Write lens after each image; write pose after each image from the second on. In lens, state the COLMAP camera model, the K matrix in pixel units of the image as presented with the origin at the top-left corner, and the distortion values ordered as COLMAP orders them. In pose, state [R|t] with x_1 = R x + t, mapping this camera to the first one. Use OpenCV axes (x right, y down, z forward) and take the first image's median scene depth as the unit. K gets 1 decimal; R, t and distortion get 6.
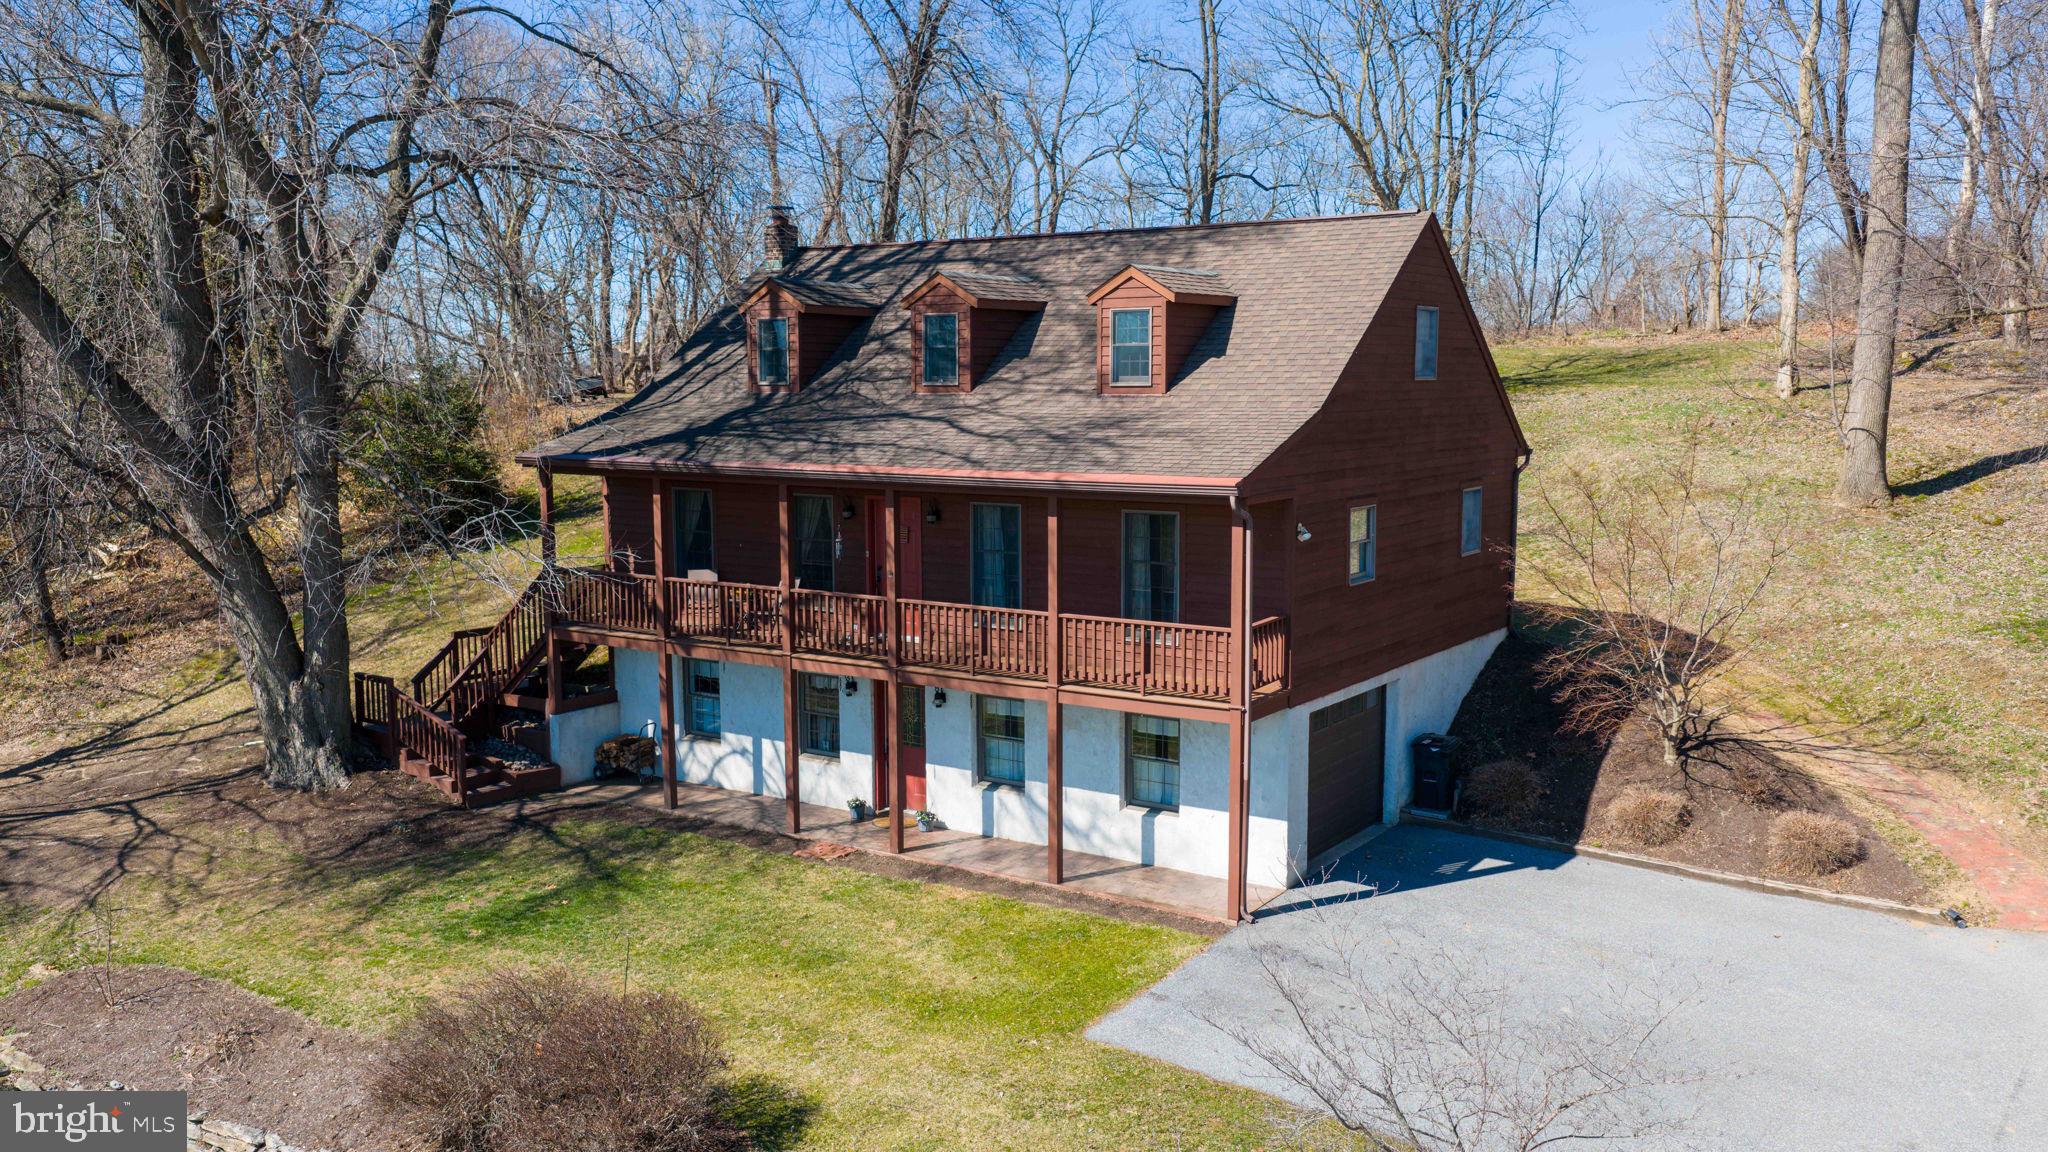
lens RADIAL K [[1655.4, 0, 1024.0], [0, 1655.4, 576.0], [0, 0, 1]] dist [0.041039, -0.099351]
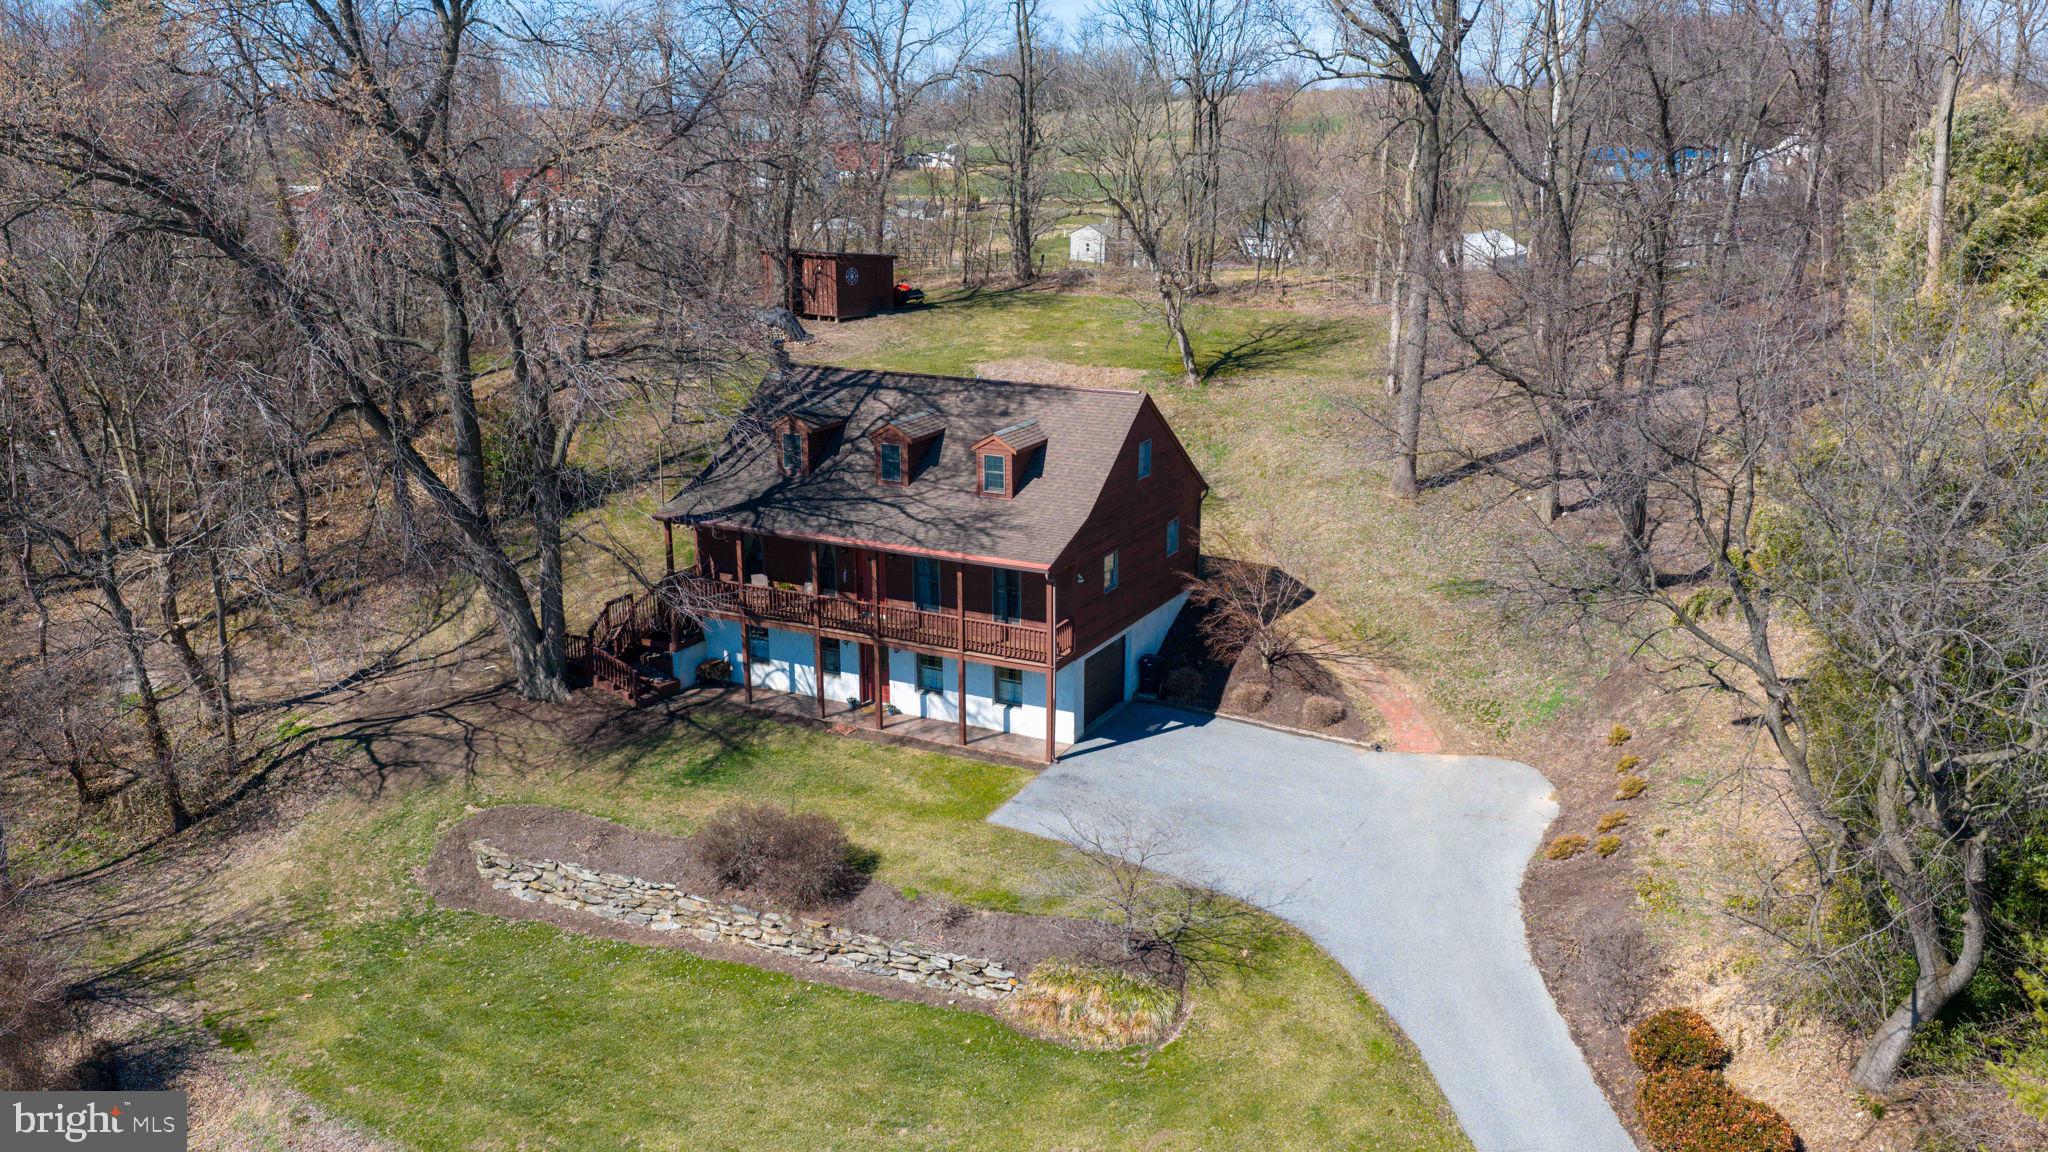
lens RADIAL K [[1655.4, 0, 1024.0], [0, 1655.4, 576.0], [0, 0, 1]] dist [0.041039, -0.099351]
pose [[0.993664, -0.028130, 0.108812, -0.112573], [0.011044, 0.987924, 0.154545, -0.308669], [-0.111846, -0.152364, 0.981975, -0.907866]]
